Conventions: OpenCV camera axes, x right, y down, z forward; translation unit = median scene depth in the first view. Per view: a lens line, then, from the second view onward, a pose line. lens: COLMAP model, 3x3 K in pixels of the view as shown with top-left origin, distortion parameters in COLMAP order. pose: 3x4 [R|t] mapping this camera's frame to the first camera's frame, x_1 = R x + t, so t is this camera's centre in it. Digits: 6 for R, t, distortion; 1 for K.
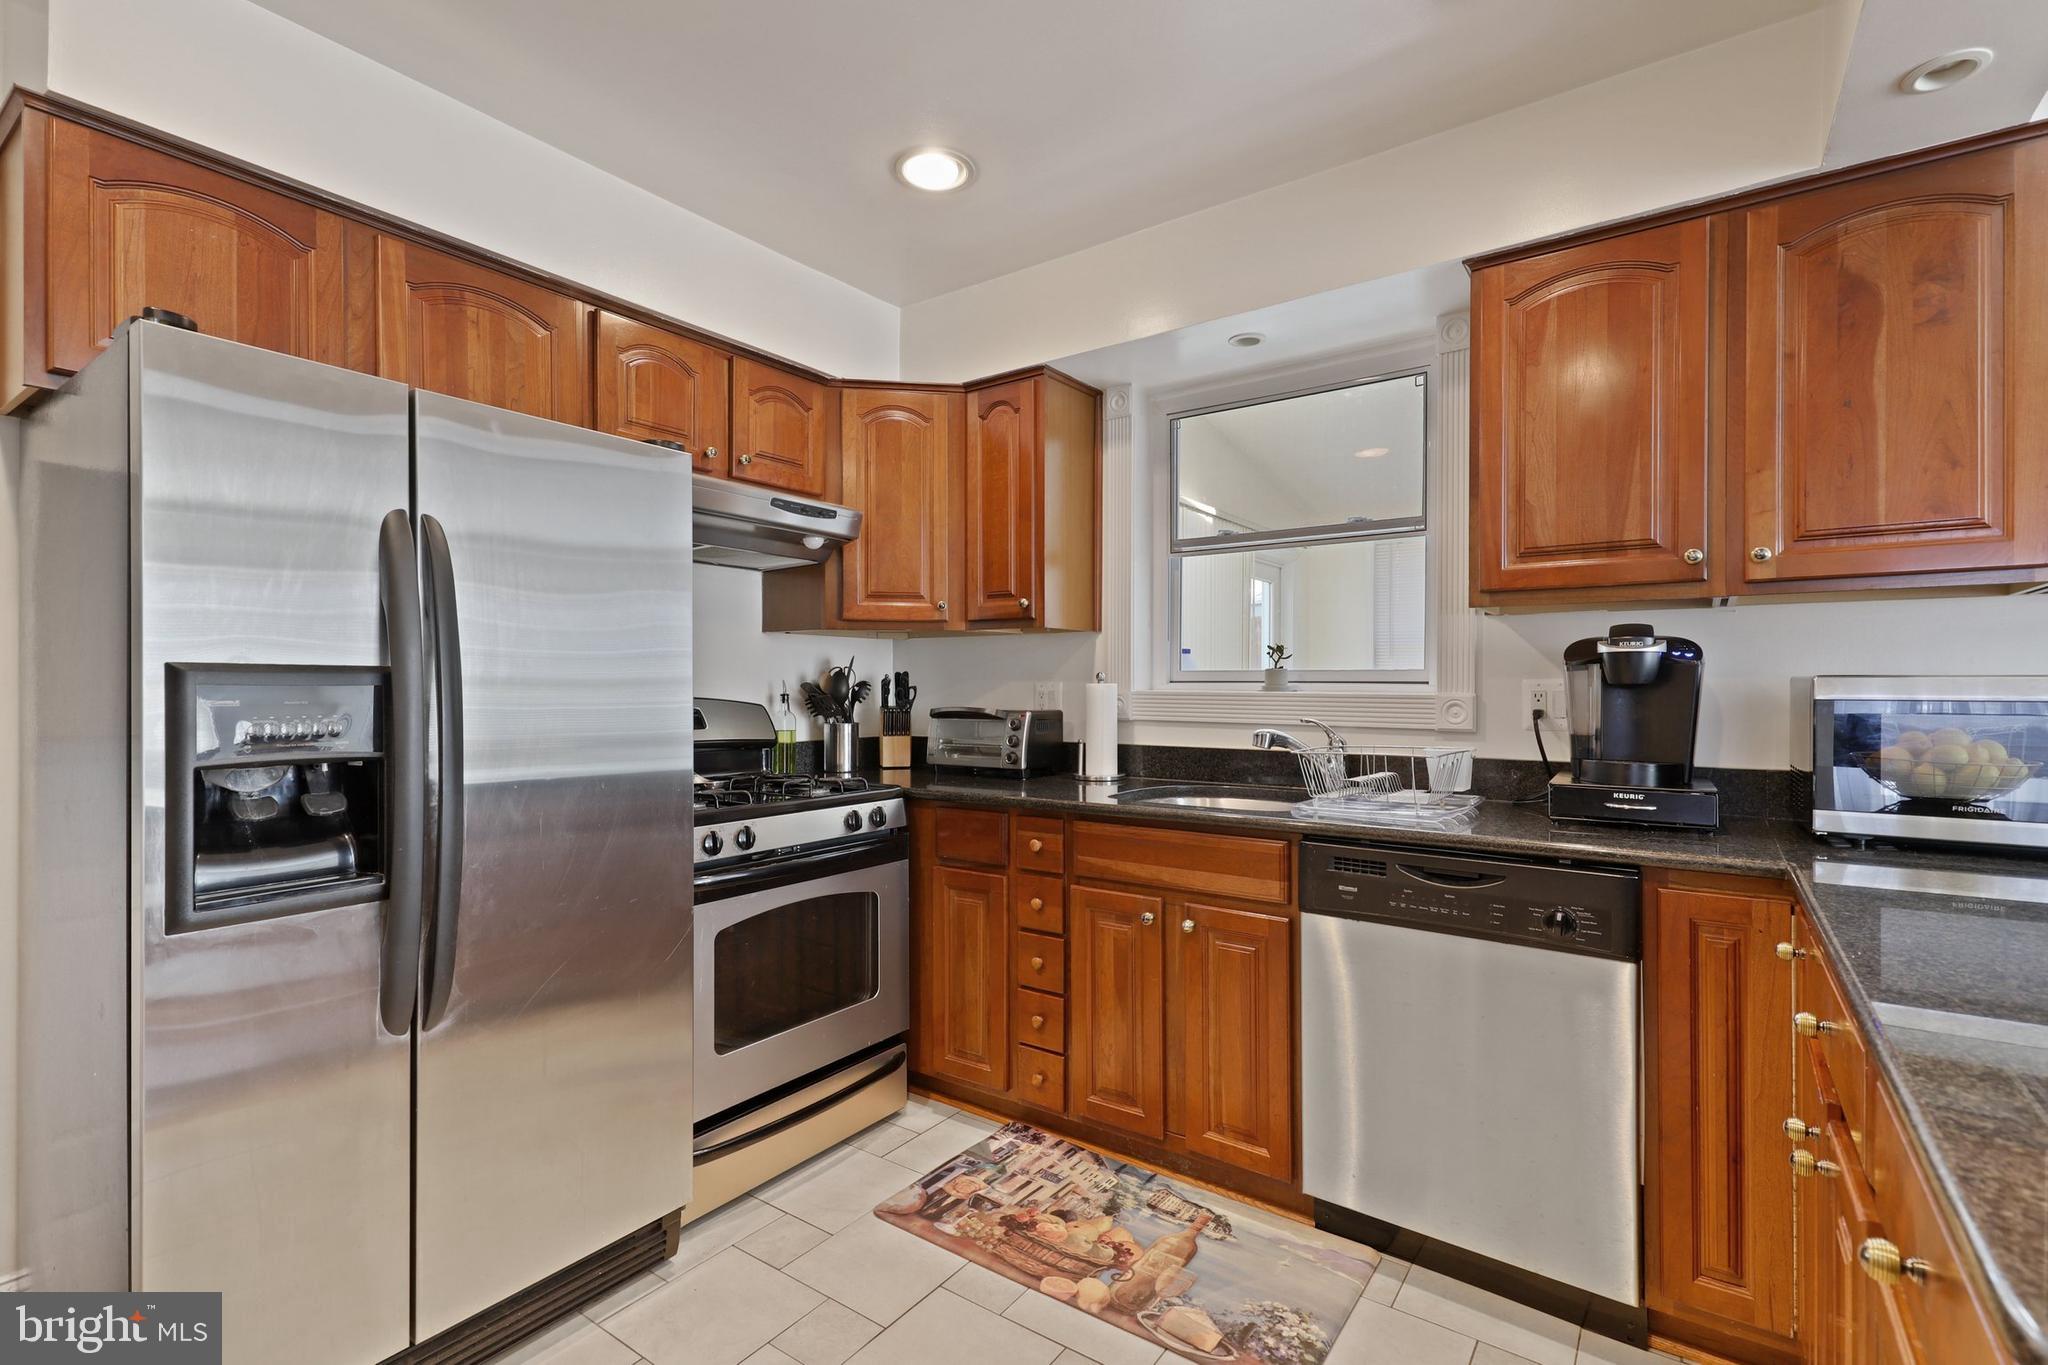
lens RADIAL K [[930.6, 0, 1027.6], [0, 930.6, 691.6], [0, 0, 1]] dist [0.001708, -0.001005]
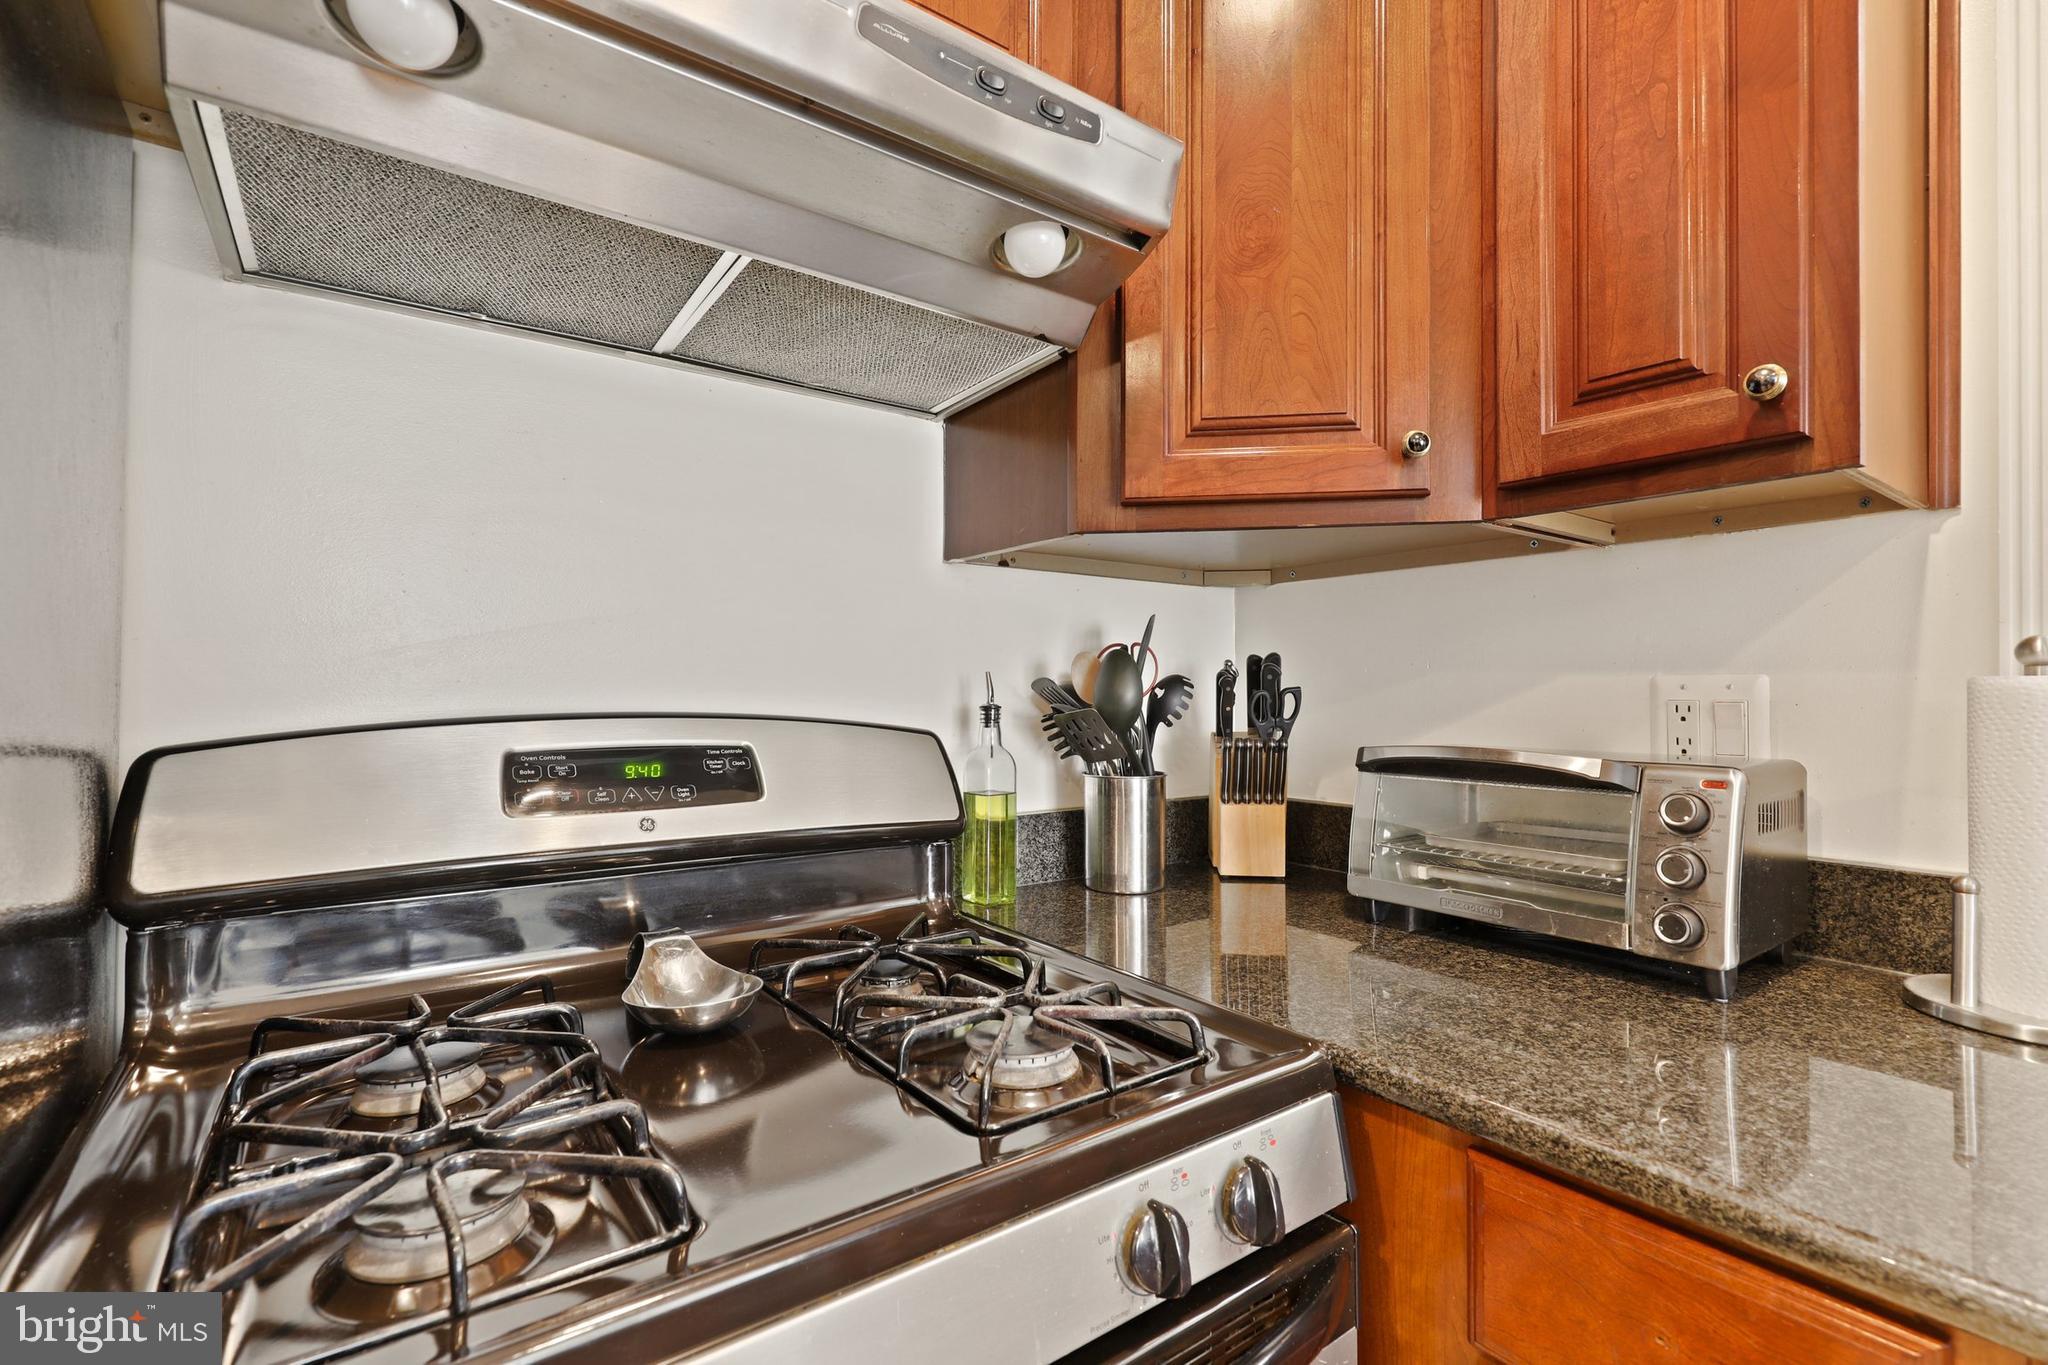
lens RADIAL K [[930.6, 0, 1040.4], [0, 930.6, 684.3], [0, 0, 1]] dist [0.001708, -0.001005]
pose [[0.954436, -0.001349, -0.298412, -0.110198], [-0.002356, 0.999925, -0.012054, -0.001963], [0.298406, 0.012207, 0.954361, 0.583530]]
